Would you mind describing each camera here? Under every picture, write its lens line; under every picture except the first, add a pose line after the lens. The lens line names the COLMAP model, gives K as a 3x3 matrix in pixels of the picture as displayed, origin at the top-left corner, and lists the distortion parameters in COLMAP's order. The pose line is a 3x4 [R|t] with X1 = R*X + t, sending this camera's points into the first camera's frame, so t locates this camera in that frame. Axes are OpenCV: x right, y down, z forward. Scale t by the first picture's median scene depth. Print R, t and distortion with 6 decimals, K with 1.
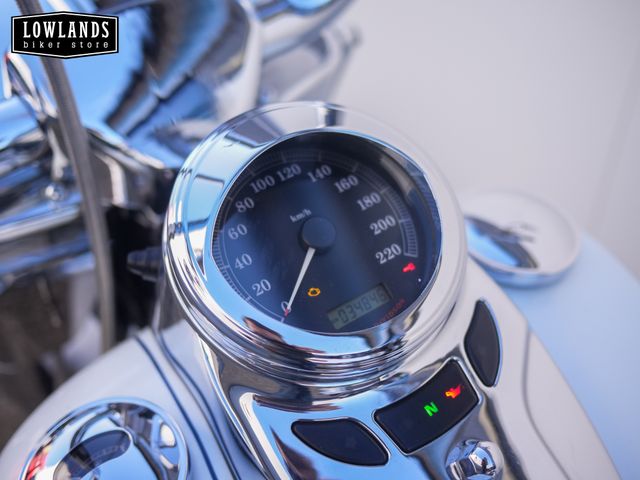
lens RADIAL K [[740.6, 0, 320.0], [0, 740.6, 240.0], [0, 0, 1]] dist [-0.015407, 0.022928]
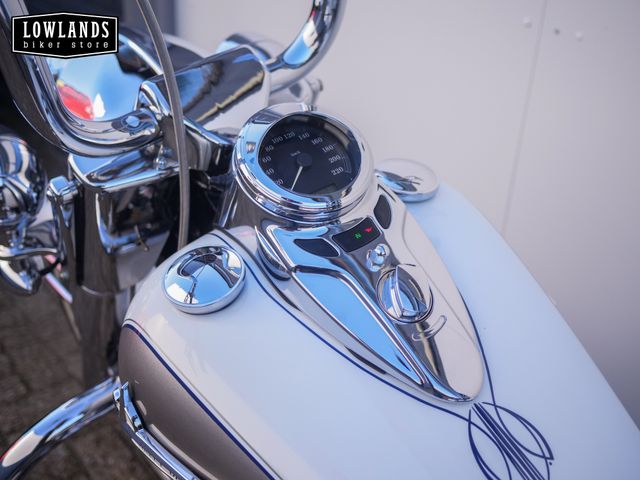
lens RADIAL K [[740.6, 0, 320.0], [0, 740.6, 240.0], [0, 0, 1]] dist [-0.015407, 0.022928]
pose [[0.998991, -0.022639, 0.038775, -0.043241], [0.026178, 0.995291, -0.093326, 0.404391], [-0.036480, 0.094247, 0.994880, -1.070188]]
